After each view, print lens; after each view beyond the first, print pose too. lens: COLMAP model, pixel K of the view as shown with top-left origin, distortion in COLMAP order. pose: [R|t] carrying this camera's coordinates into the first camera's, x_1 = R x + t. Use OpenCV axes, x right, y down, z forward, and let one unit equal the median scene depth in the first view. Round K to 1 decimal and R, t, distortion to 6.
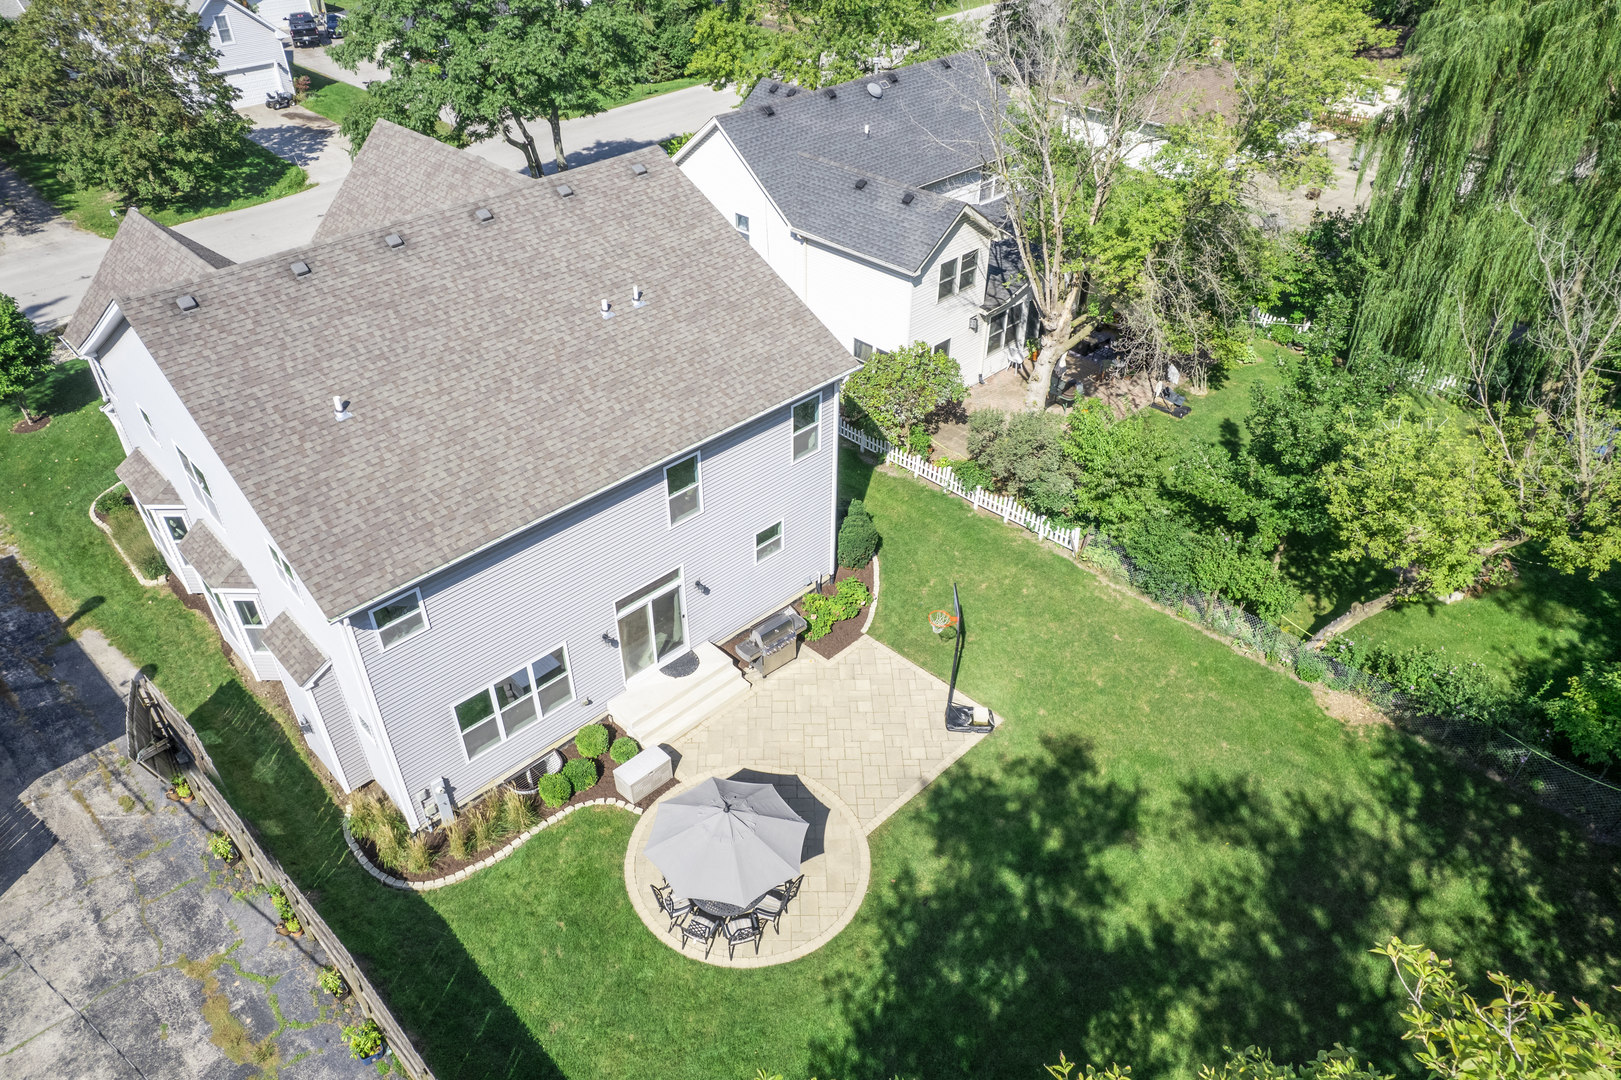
lens RADIAL K [[1082.4, 0, 756.3], [0, 1082.4, 567.8], [0, 0, 1]] dist [-0.025571, 0.001027]
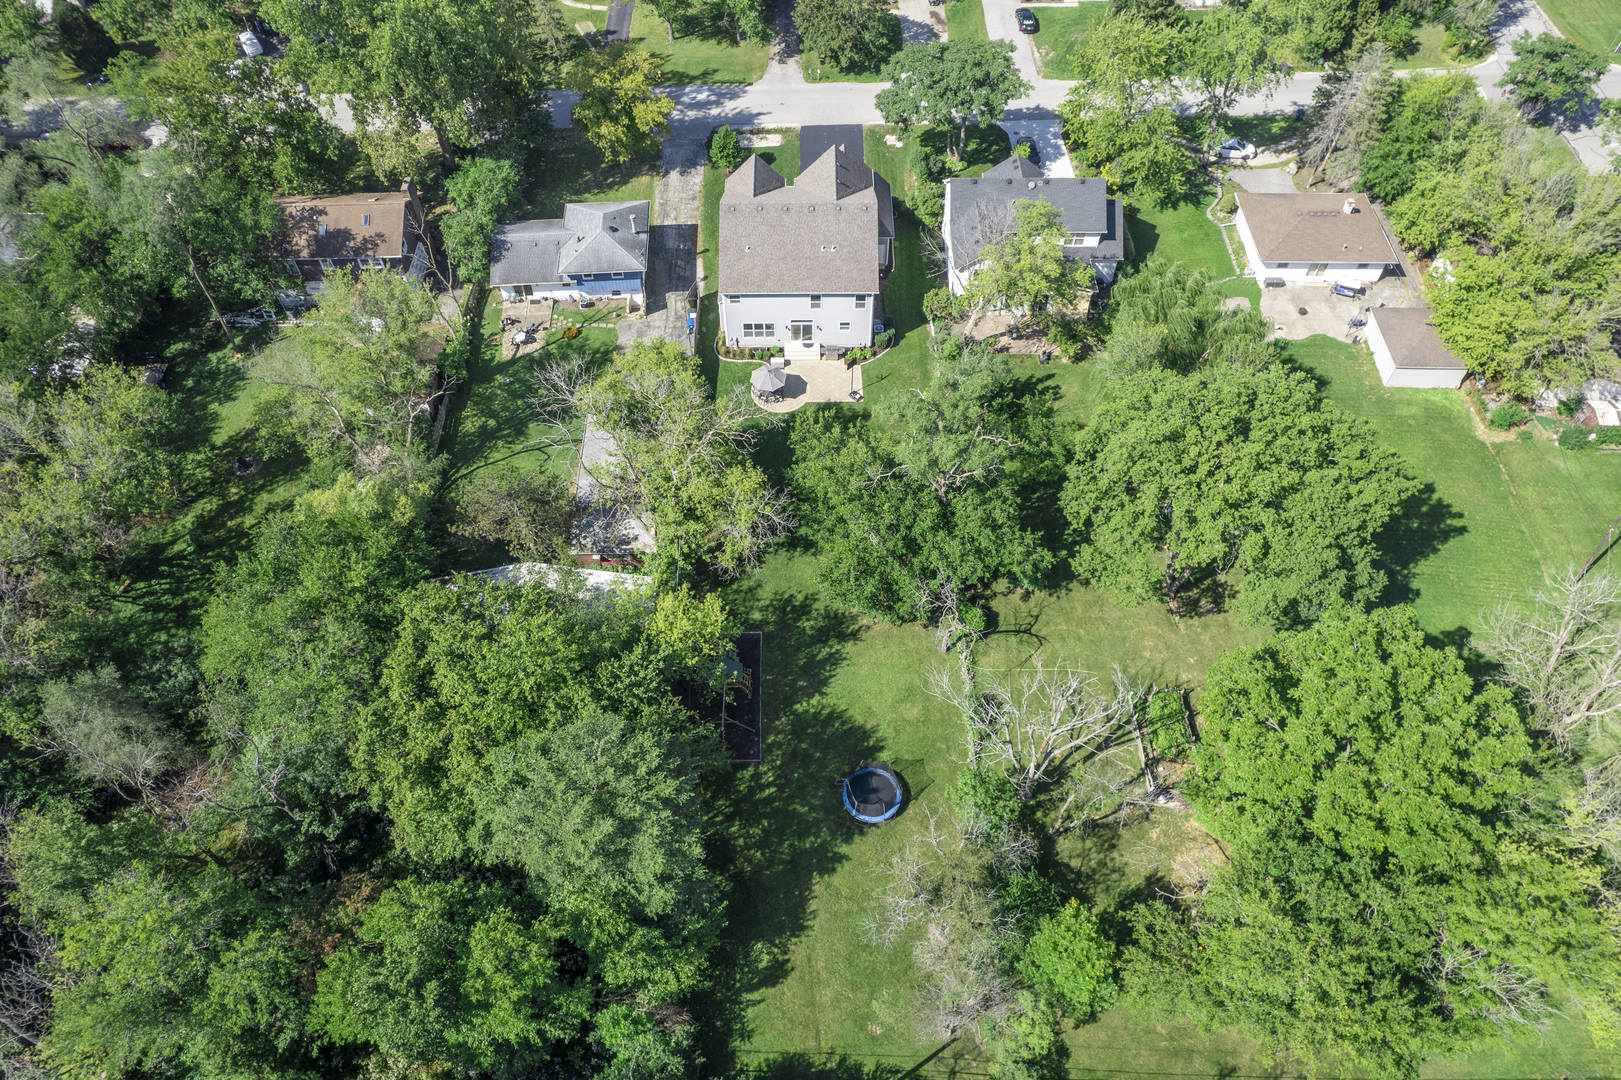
lens RADIAL K [[1036.1, 0, 810.5], [0, 1036.1, 540.0], [0, 0, 1]] dist [-0.043736, 0.001407]
pose [[0.728095, 0.556447, -0.400304, 1.868143], [-0.423255, 0.824307, 0.375998, -0.751027], [0.539196, -0.104331, 0.835693, -2.171532]]
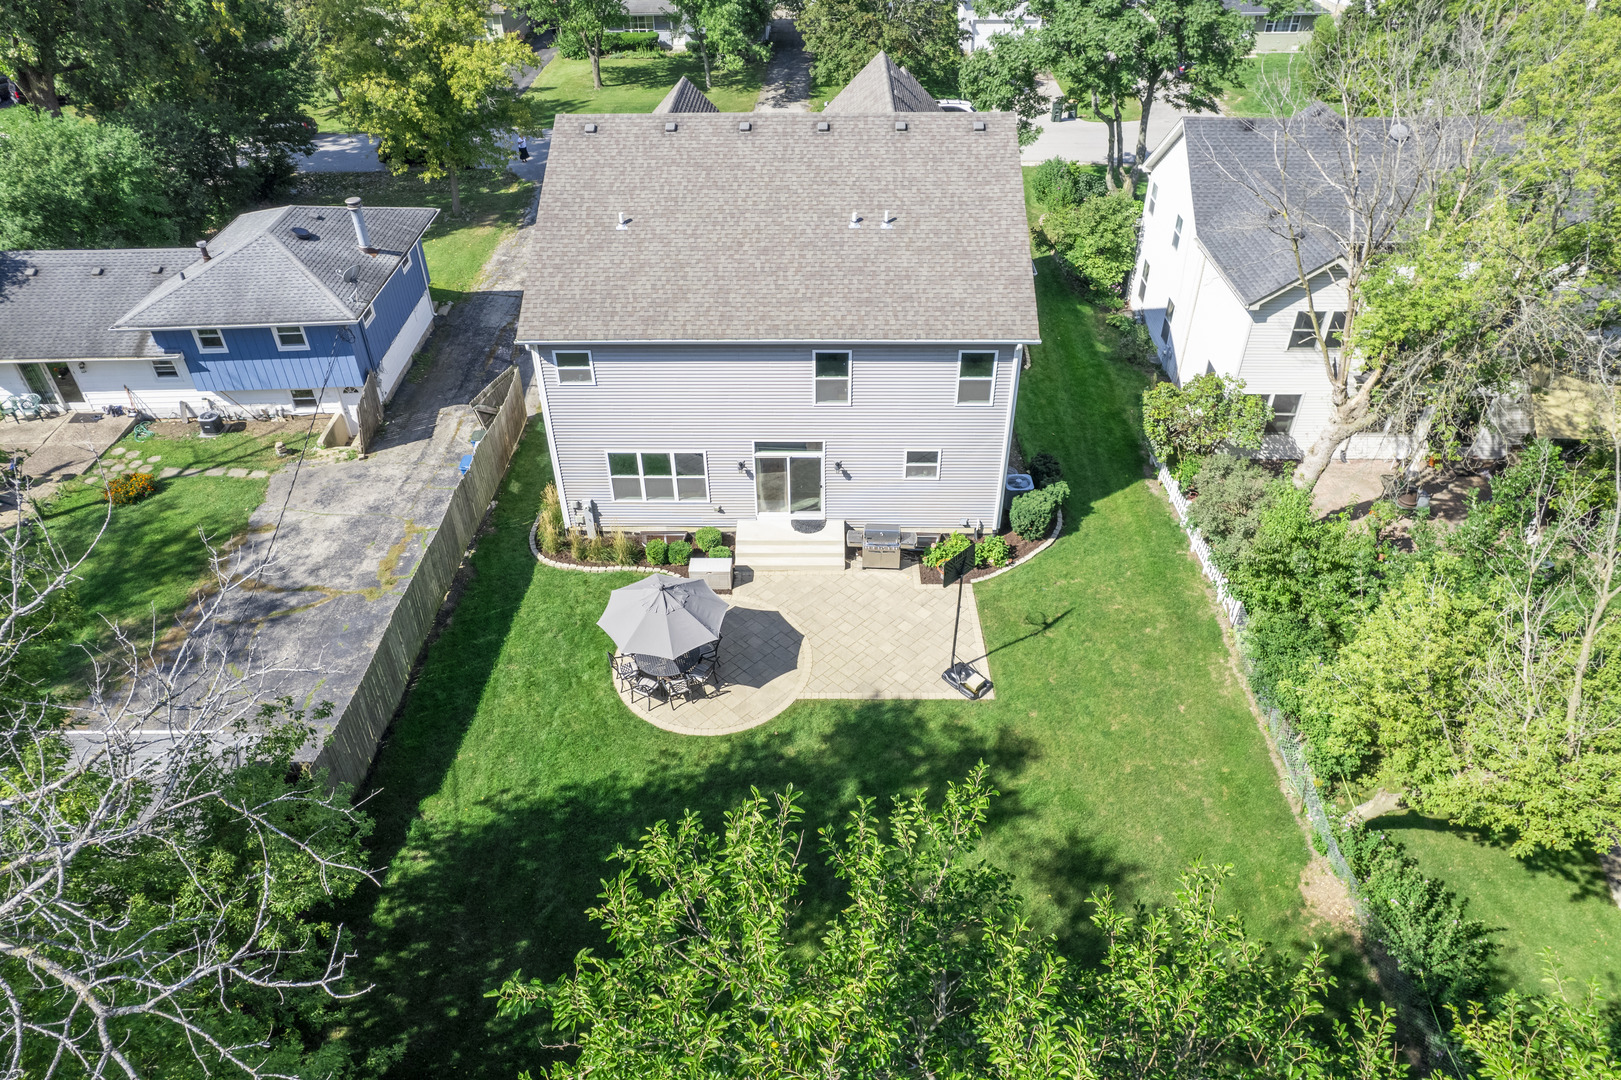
lens RADIAL K [[1036.1, 0, 810.5], [0, 1036.1, 540.0], [0, 0, 1]] dist [-0.043736, 0.001407]
pose [[0.713783, 0.429655, -0.553092, 0.631323], [-0.428337, 0.892611, 0.140617, -0.062764], [0.554113, 0.136540, 0.821167, 0.073293]]
